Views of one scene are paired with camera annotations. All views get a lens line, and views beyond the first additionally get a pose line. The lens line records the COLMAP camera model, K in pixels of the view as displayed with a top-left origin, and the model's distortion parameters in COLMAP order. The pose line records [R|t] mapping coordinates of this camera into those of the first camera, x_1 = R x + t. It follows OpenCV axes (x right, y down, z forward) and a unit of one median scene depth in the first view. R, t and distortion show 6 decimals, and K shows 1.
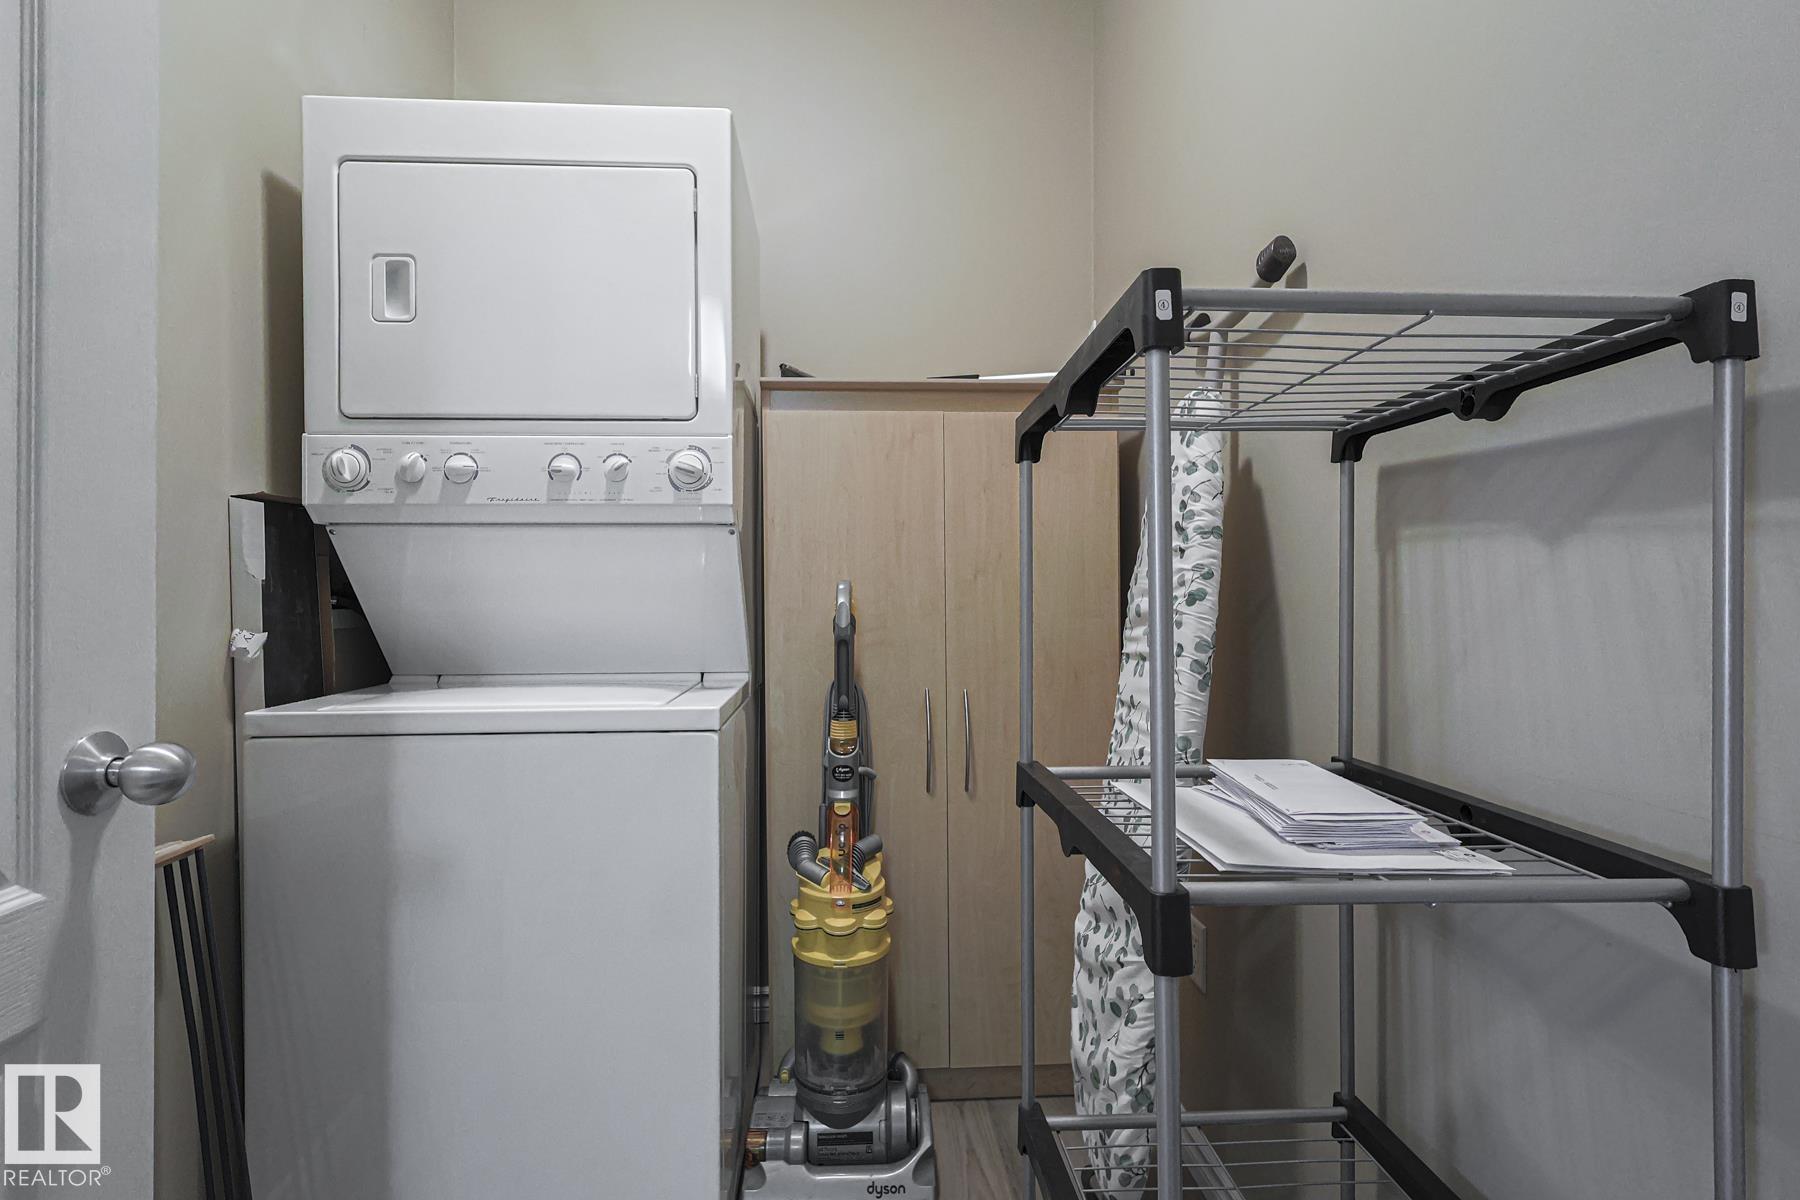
lens RADIAL K [[880.8, 0, 890.8], [0, 880.8, 599.1], [0, 0, 1]] dist [0.000044, 0.001673]
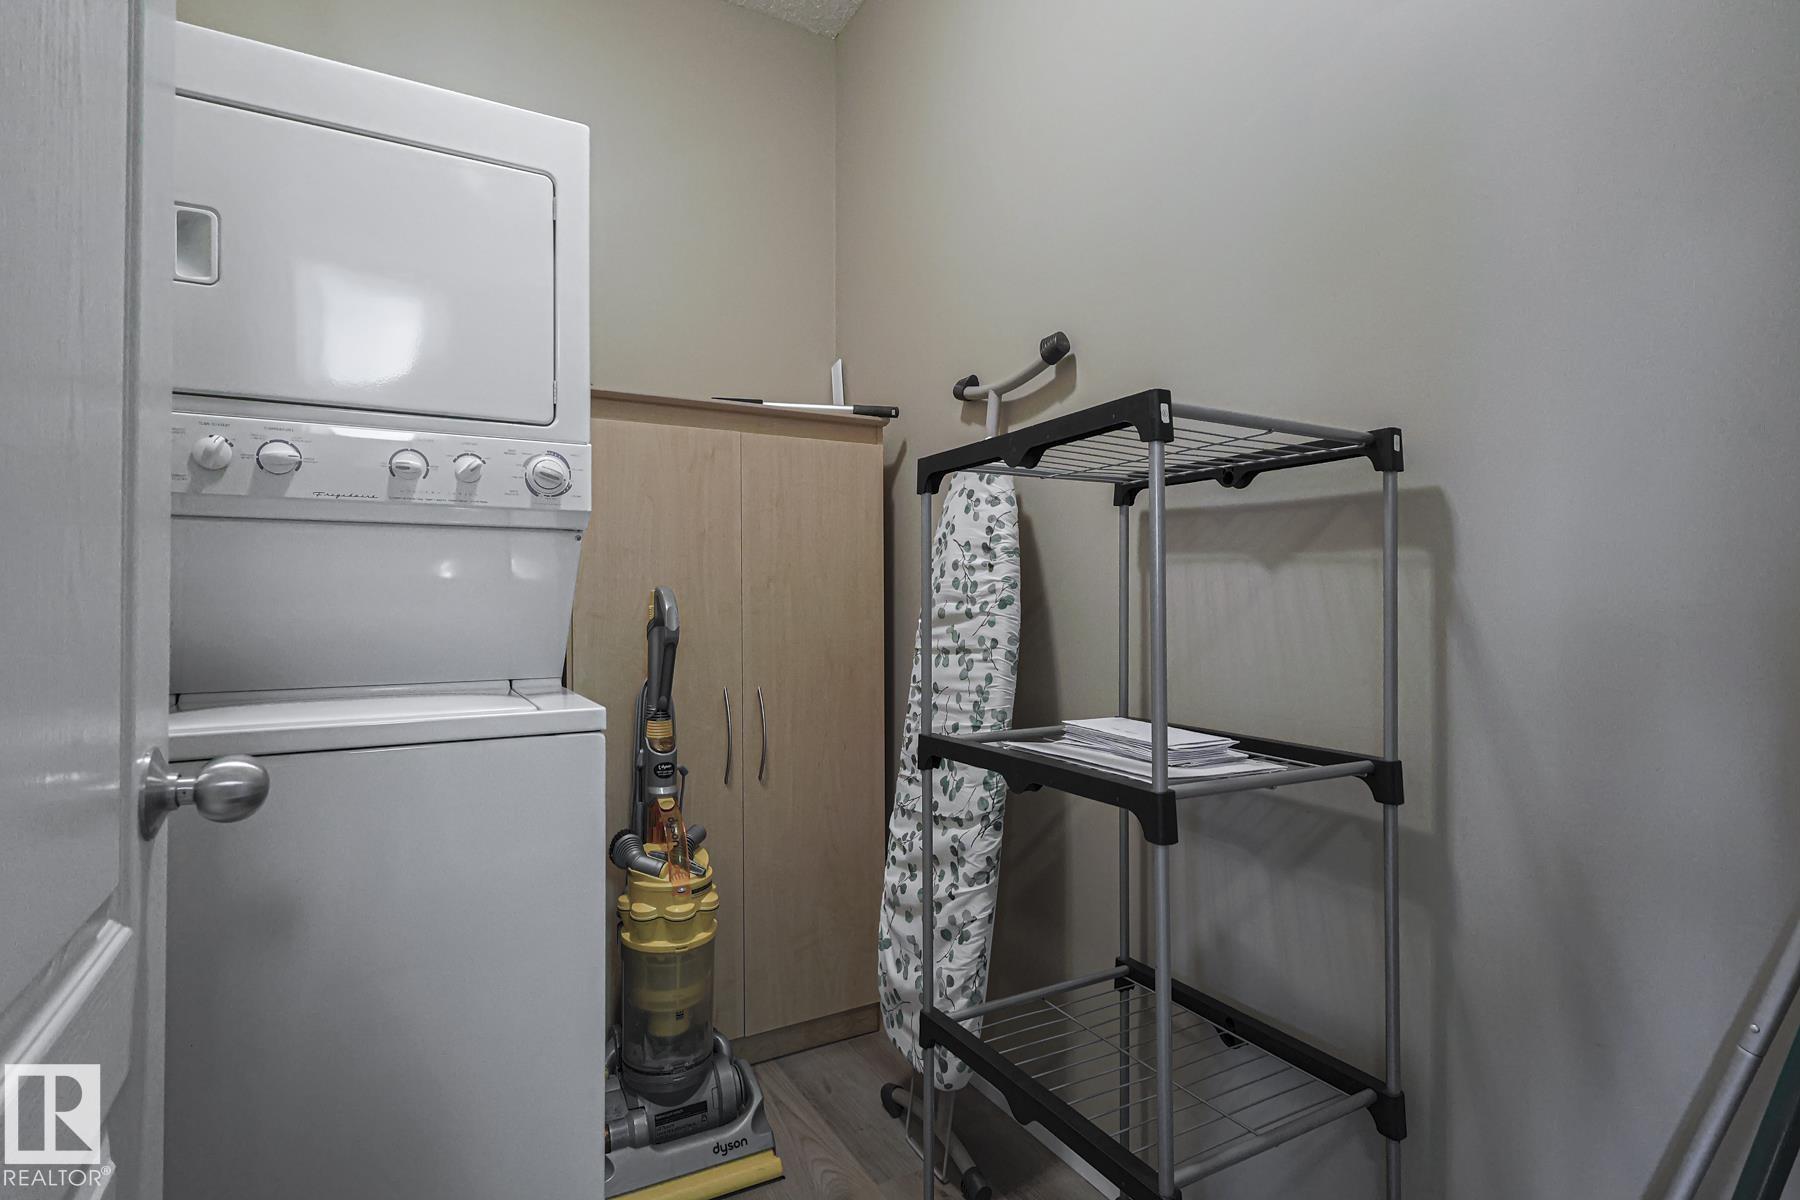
lens RADIAL K [[880.8, 0, 890.8], [0, 880.8, 599.1], [0, 0, 1]] dist [0.000044, 0.001673]
pose [[0.898532, 0.002640, 0.438901, -0.323705], [0.000902, 0.999969, -0.007861, 0.002784], [-0.438908, 0.007459, 0.898501, -0.074340]]
